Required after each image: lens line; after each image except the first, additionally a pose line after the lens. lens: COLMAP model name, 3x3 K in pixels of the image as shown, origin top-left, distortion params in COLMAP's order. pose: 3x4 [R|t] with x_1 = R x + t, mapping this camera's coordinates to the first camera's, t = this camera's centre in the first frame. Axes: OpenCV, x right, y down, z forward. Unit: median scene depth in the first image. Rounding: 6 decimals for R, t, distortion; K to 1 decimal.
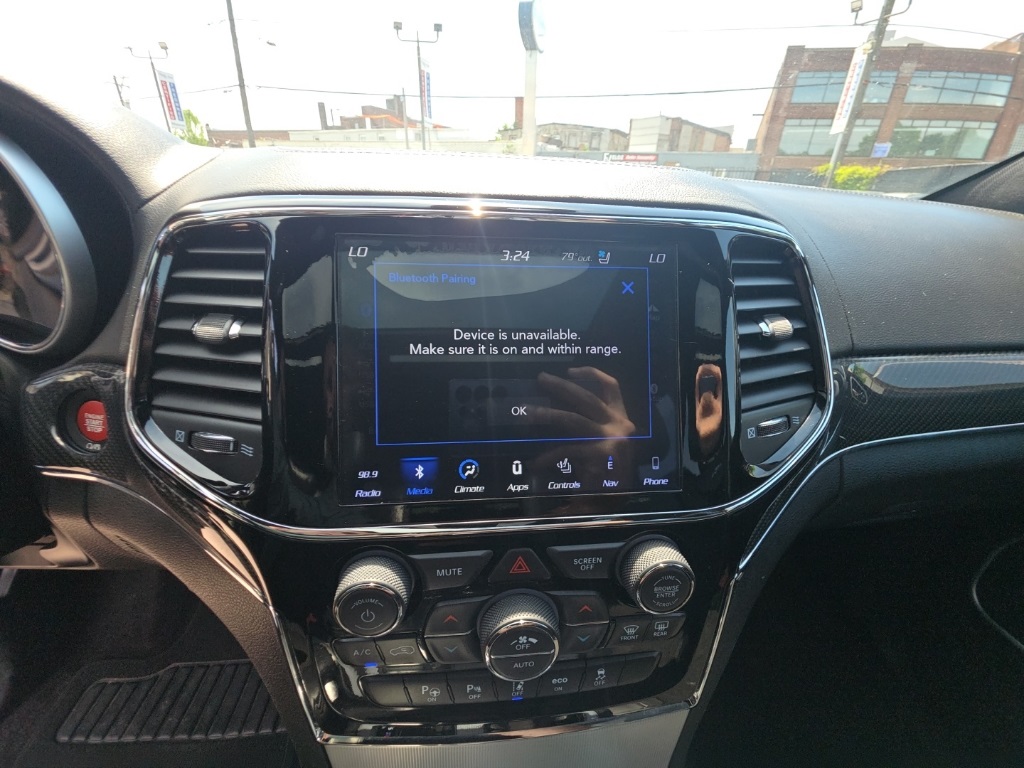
lens RADIAL K [[407.5, 0, 507.9], [0, 407.5, 390.2], [0, 0, 1]] dist [0.009734, -0.008655]
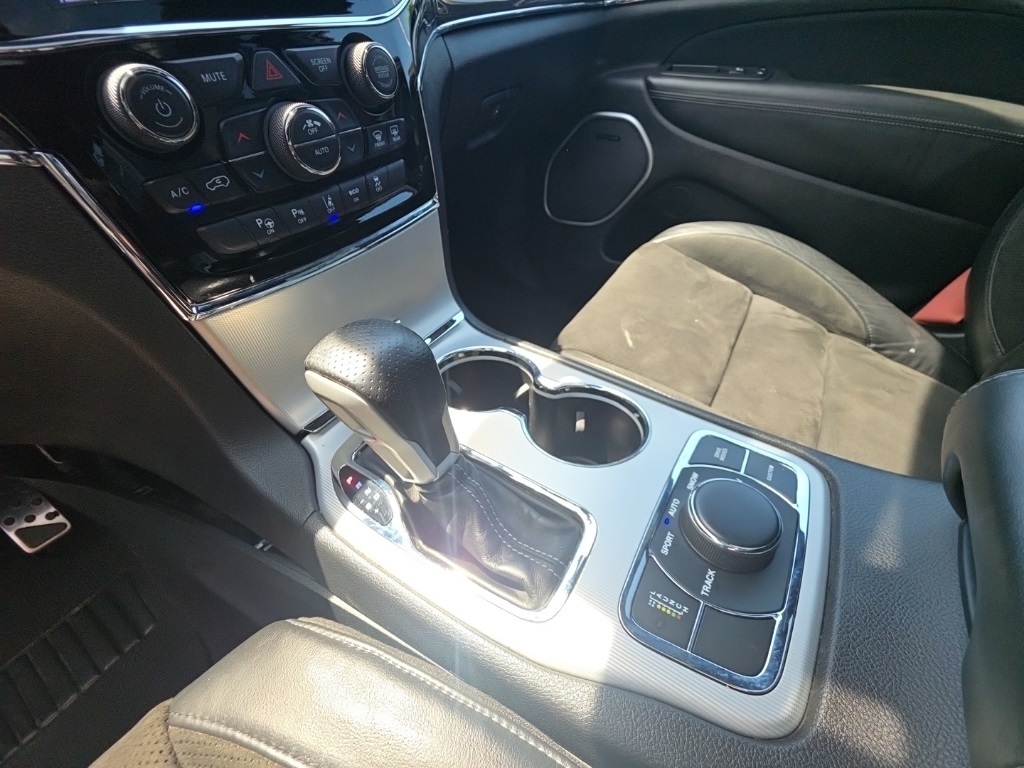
lens RADIAL K [[407.5, 0, 508.7], [0, 407.5, 389.4], [0, 0, 1]] dist [0.009734, -0.008655]
pose [[0.625663, -0.558912, 0.544209, -0.412778], [0.356729, 0.825394, 0.437572, 0.548231], [-0.693751, -0.079637, 0.715799, -0.219302]]
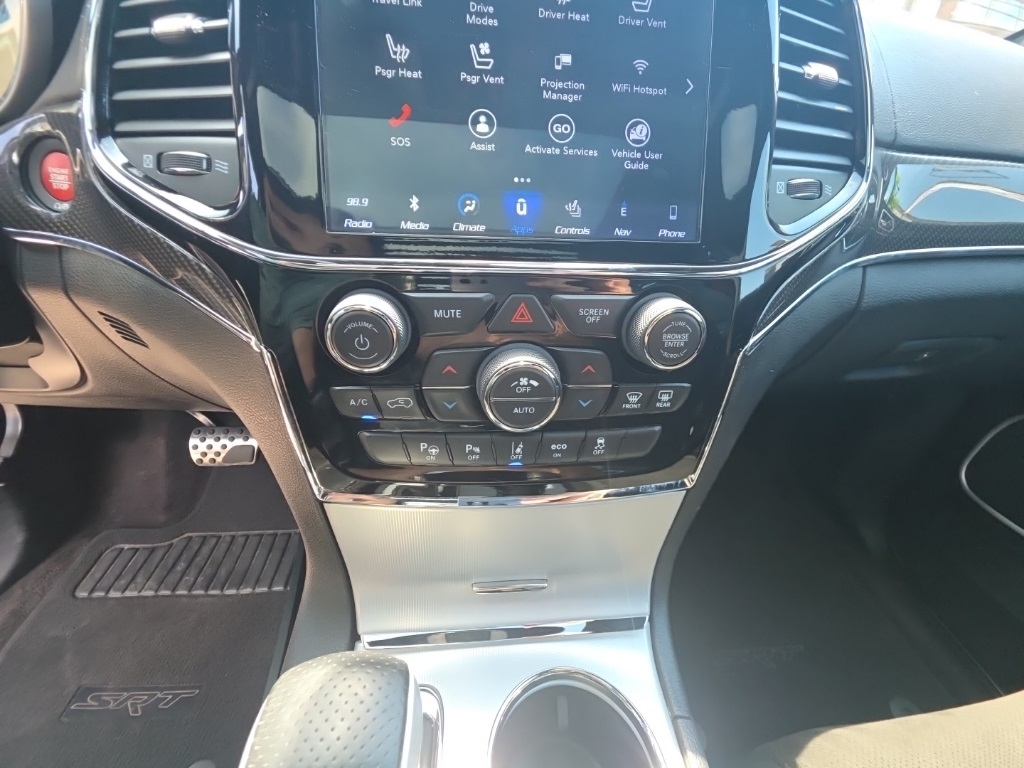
lens RADIAL K [[407.5, 0, 508.0], [0, 407.5, 389.8], [0, 0, 1]] dist [0.009734, -0.008655]
pose [[0.999812, 0.019370, 0.000998, -0.000382], [-0.019313, 0.989458, 0.143524, 0.283480], [0.001792, -0.143517, 0.989646, 0.024654]]
